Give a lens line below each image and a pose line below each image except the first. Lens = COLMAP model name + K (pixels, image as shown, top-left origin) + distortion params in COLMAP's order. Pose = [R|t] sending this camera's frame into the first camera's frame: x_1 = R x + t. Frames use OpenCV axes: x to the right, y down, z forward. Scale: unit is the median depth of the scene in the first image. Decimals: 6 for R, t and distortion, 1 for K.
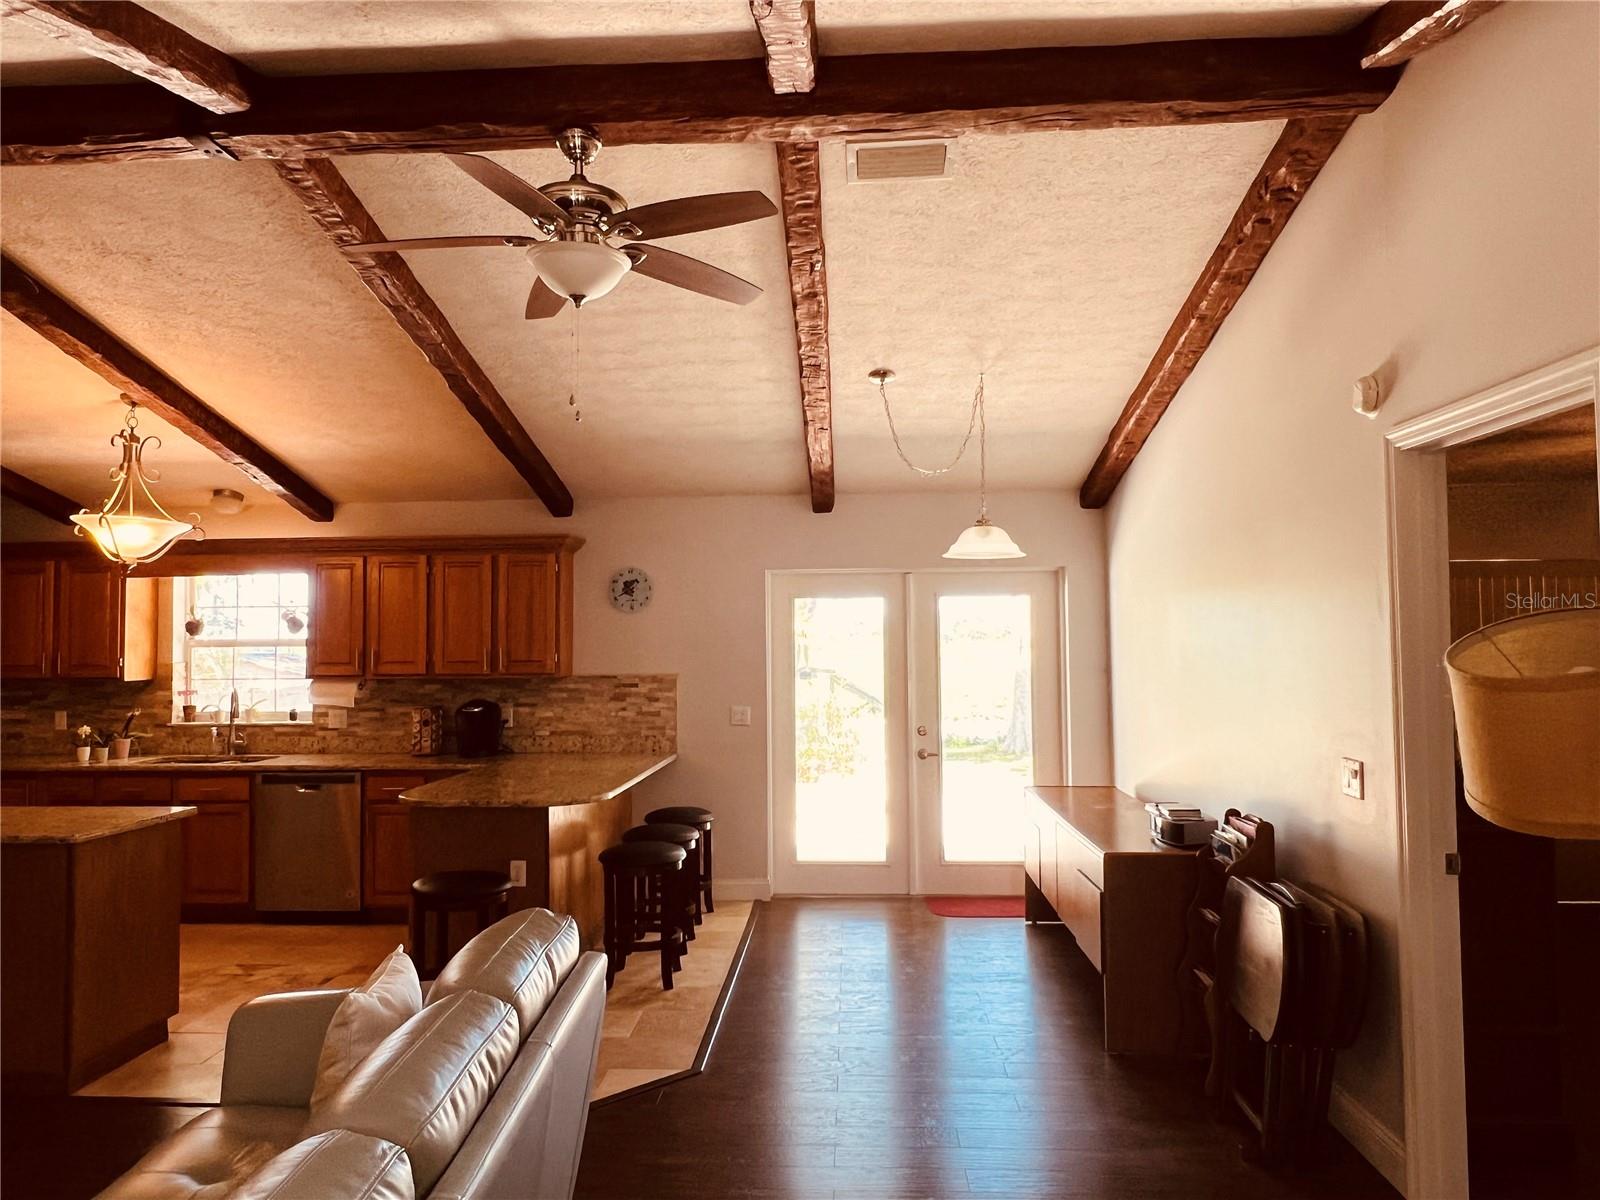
lens RADIAL K [[1064.0, 0, 796.0], [0, 1064.0, 603.0], [0, 0, 1]] dist [0.000875, -0.003004]
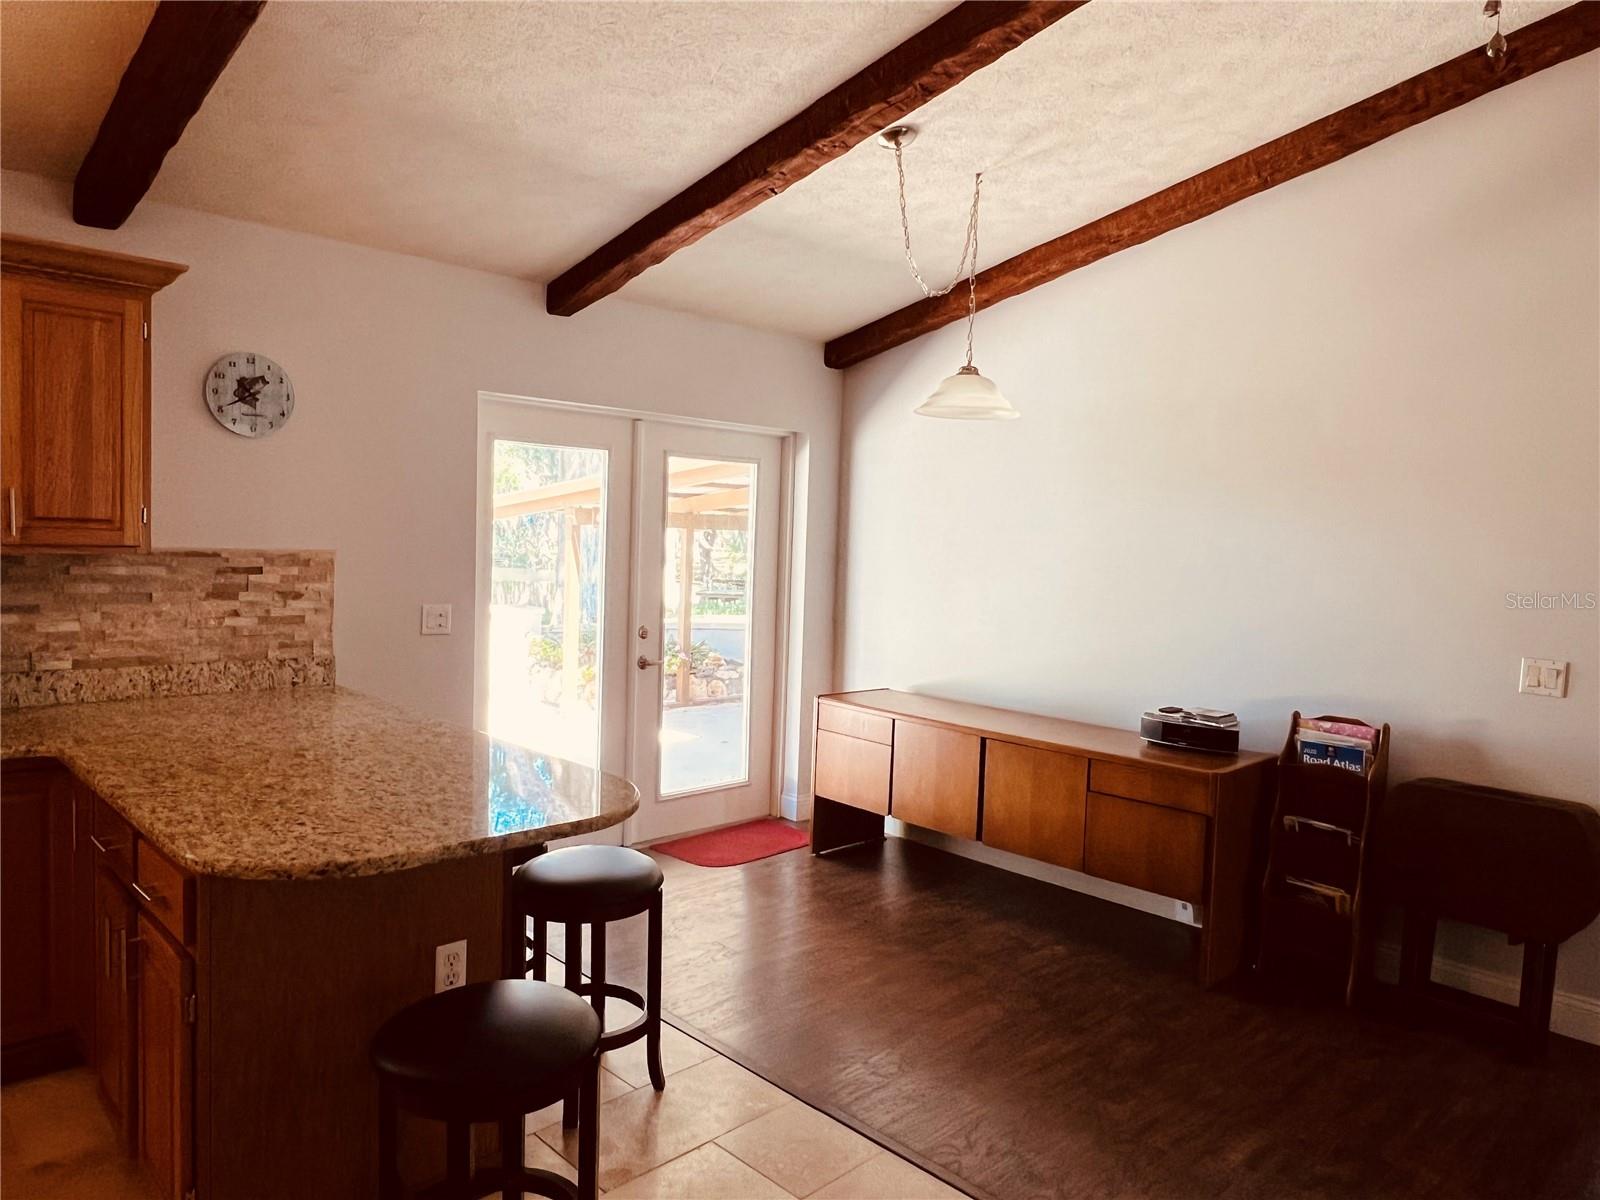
lens RADIAL K [[1064.0, 0, 794.3], [0, 1064.0, 599.6], [0, 0, 1]] dist [0.000875, -0.003004]
pose [[0.676715, -0.014434, 0.736104, -0.374078], [-0.070406, 0.993957, 0.084217, 0.026578], [-0.732871, -0.108817, 0.671609, 0.426146]]
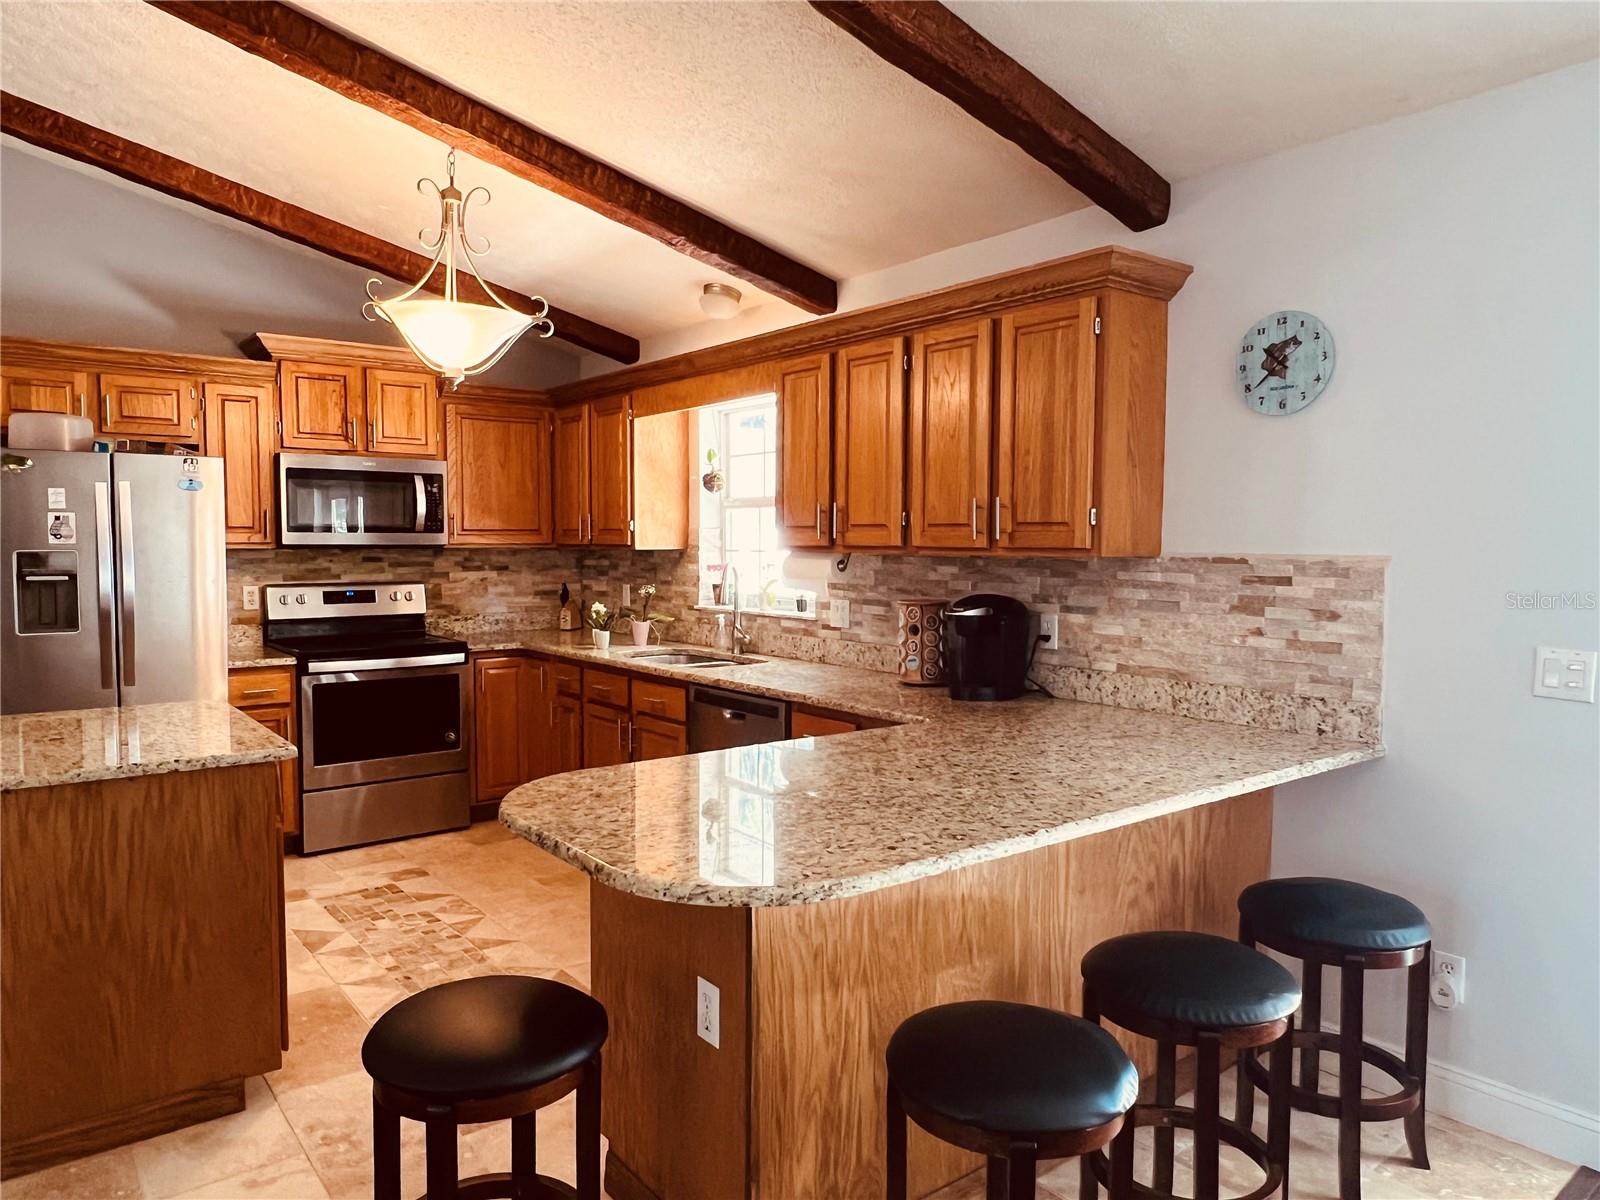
lens RADIAL K [[1064.0, 0, 799.0], [0, 1064.0, 600.2], [0, 0, 1]] dist [0.000875, -0.003004]
pose [[0.659134, 0.053821, -0.750097, 0.048762], [0.021647, 0.995665, 0.090463, 0.041440], [0.751713, -0.075865, 0.655112, 0.562745]]
